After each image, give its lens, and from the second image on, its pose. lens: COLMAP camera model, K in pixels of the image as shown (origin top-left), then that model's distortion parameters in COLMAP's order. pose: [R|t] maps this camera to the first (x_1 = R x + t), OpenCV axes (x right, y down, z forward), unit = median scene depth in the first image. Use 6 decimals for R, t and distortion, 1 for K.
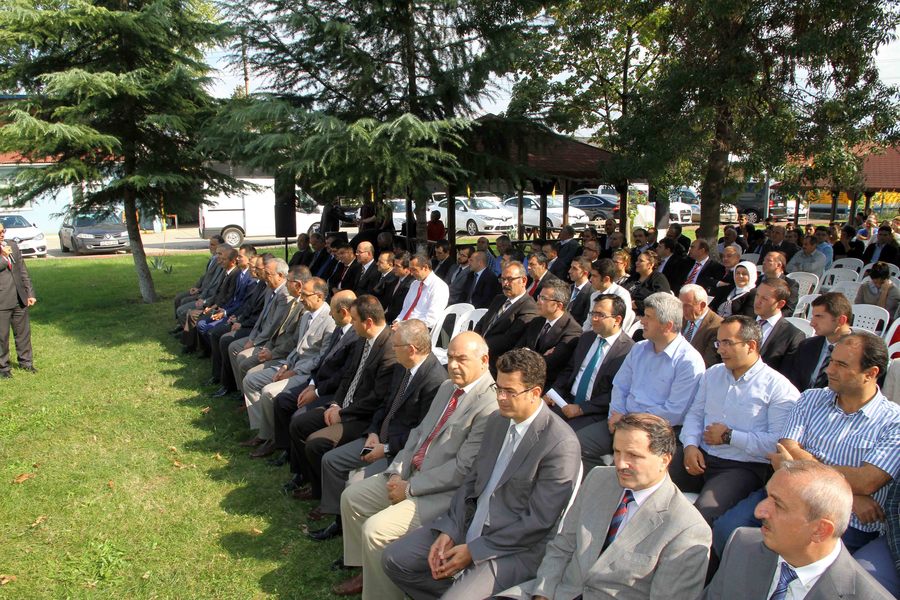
lens RADIAL K [[613.4, 0, 445.0], [0, 613.4, 310.8], [0, 0, 1]] dist [-0.116379, 0.070611]
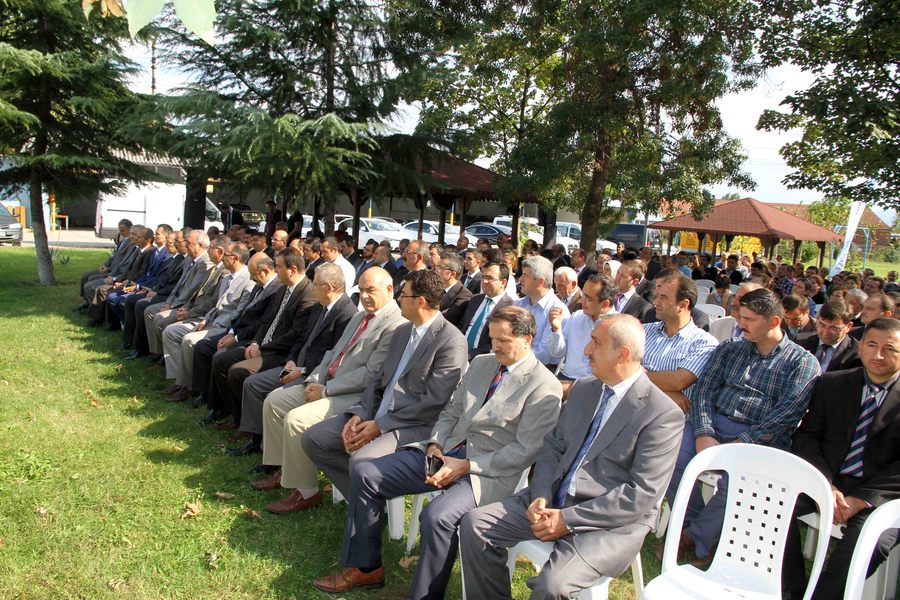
lens RADIAL K [[613.4, 0, 437.7], [0, 613.4, 293.7], [0, 0, 1]] dist [-0.116379, 0.070611]
pose [[0.985883, 0.057649, 0.157200, -0.015779], [-0.044704, 0.995405, -0.084675, 0.075962], [-0.161359, 0.076452, 0.983930, -0.088097]]
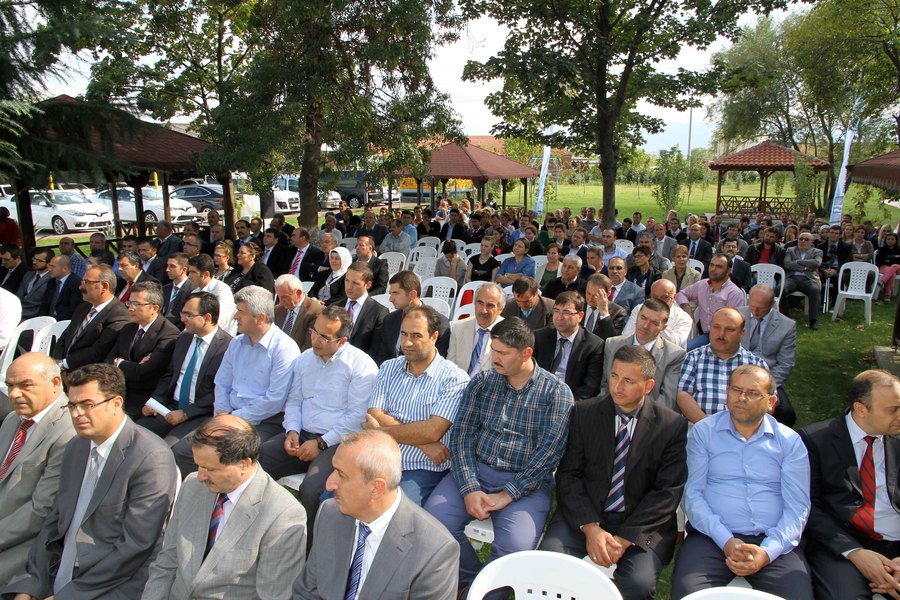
lens RADIAL K [[613.4, 0, 450.5], [0, 613.4, 305.7], [0, 0, 1]] dist [-0.116379, 0.070611]
pose [[0.815318, -0.108672, 0.568724, 0.023235], [0.102704, 0.993797, 0.042660, -0.003064], [-0.569832, 0.023628, 0.821422, -0.012104]]
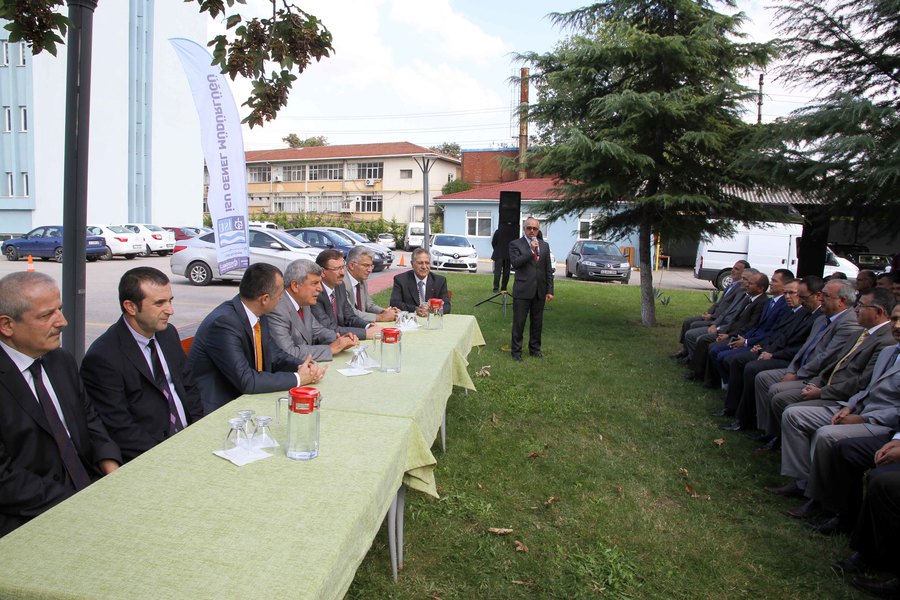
lens RADIAL K [[613.4, 0, 436.1], [0, 613.4, 290.5], [0, 0, 1]] dist [-0.116379, 0.070611]
pose [[0.714791, 0.110817, -0.690503, -0.090123], [-0.189628, 0.981087, -0.038846, 0.046765], [0.673139, 0.158705, 0.722286, 0.053831]]
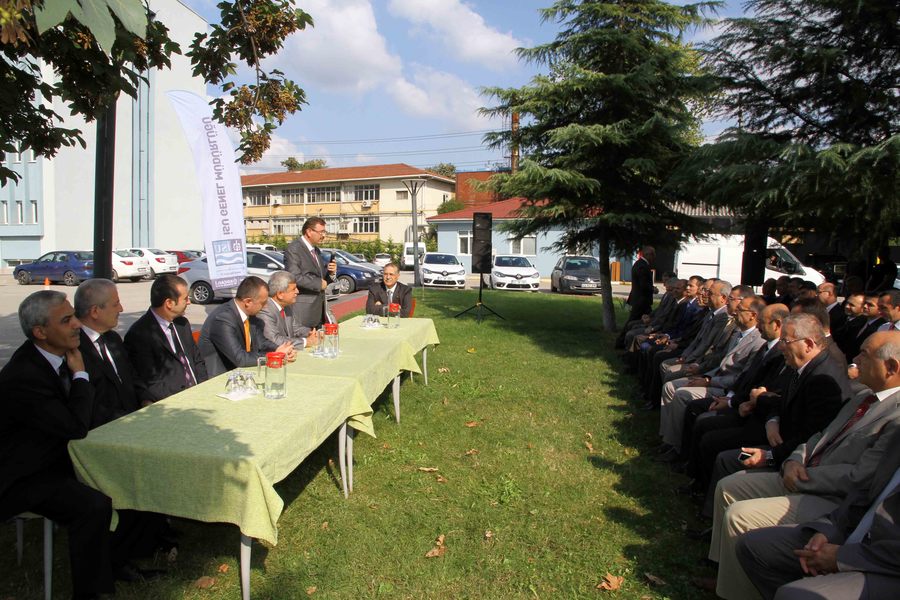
lens RADIAL K [[613.4, 0, 434.9], [0, 613.4, 297.3], [0, 0, 1]] dist [-0.116379, 0.070611]
pose [[0.713706, 0.084021, -0.695388, 0.059410], [-0.172622, 0.983257, -0.058366, 0.060634], [0.678841, 0.161695, 0.716260, -0.016231]]
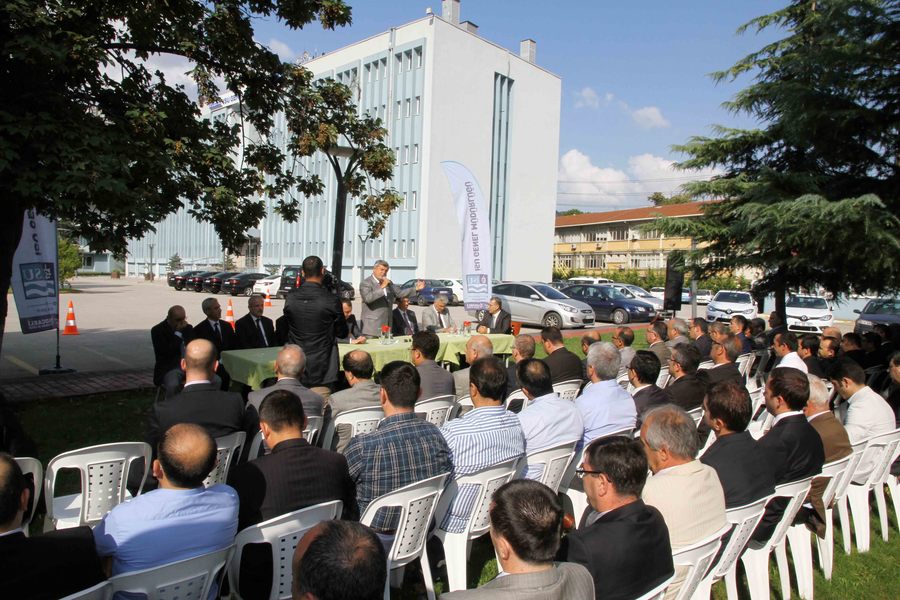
lens RADIAL K [[613.4, 0, 445.5], [0, 613.4, 301.8], [0, 0, 1]] dist [-0.116379, 0.070611]
pose [[0.190050, 0.072966, -0.979059, 0.666825], [-0.241446, 0.970081, 0.025429, -0.026738], [0.951622, 0.231557, 0.201981, 0.219000]]
